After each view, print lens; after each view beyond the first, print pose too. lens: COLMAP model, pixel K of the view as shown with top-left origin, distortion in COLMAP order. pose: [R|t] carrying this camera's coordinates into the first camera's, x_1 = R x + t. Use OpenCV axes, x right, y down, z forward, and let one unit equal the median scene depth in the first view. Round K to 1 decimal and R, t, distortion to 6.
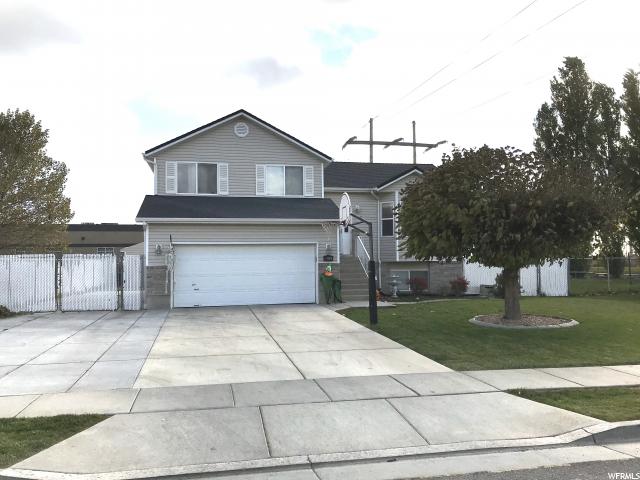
lens RADIAL K [[516.4, 0, 320.0], [0, 516.4, 240.0], [0, 0, 1]] dist [0.073631, -0.088658]
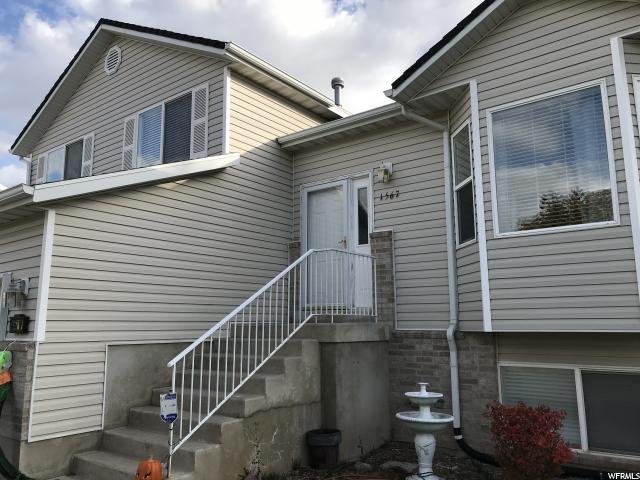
lens RADIAL K [[516.4, 0, 320.0], [0, 516.4, 240.0], [0, 0, 1]] dist [0.073631, -0.088658]
pose [[0.644499, -0.120326, -0.755078, 0.330754], [0.035216, 0.991163, -0.127889, 0.028255], [0.763794, 0.055833, 0.643041, 0.838638]]
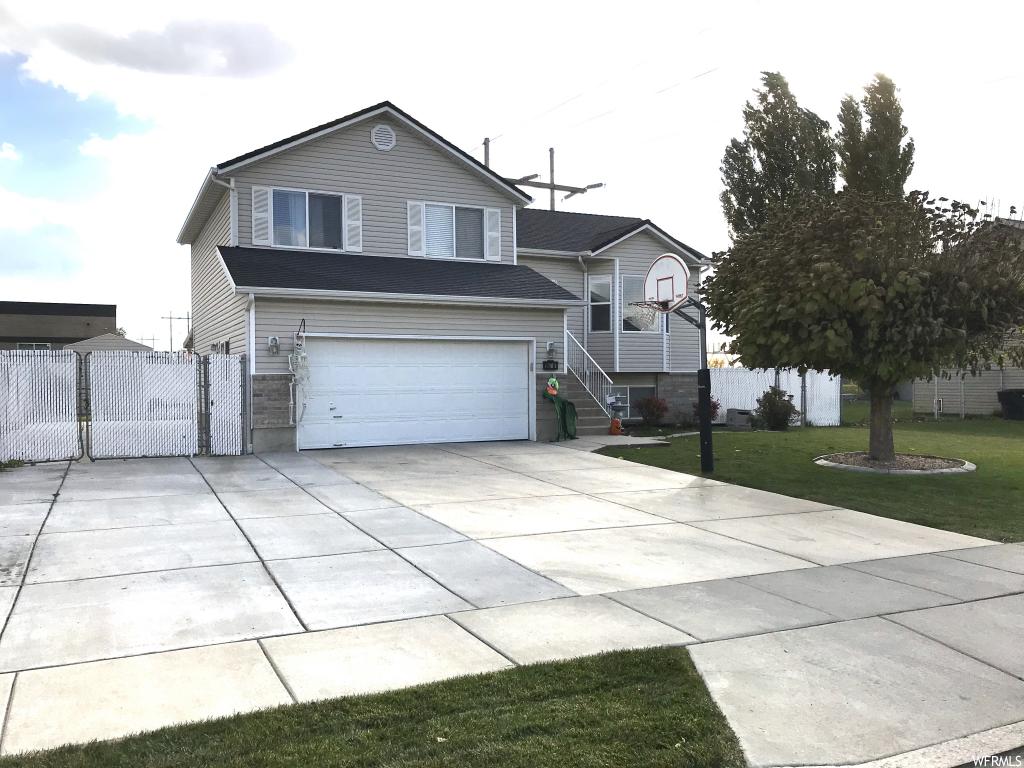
lens RADIAL K [[826.3, 0, 512.0], [0, 826.3, 384.0], [0, 0, 1]] dist [0.073631, -0.088658]
pose [[0.971021, 0.006671, 0.238901, -0.230948], [-0.019405, 0.998511, 0.050989, 0.007731], [-0.238205, -0.054147, 0.969704, 0.068044]]
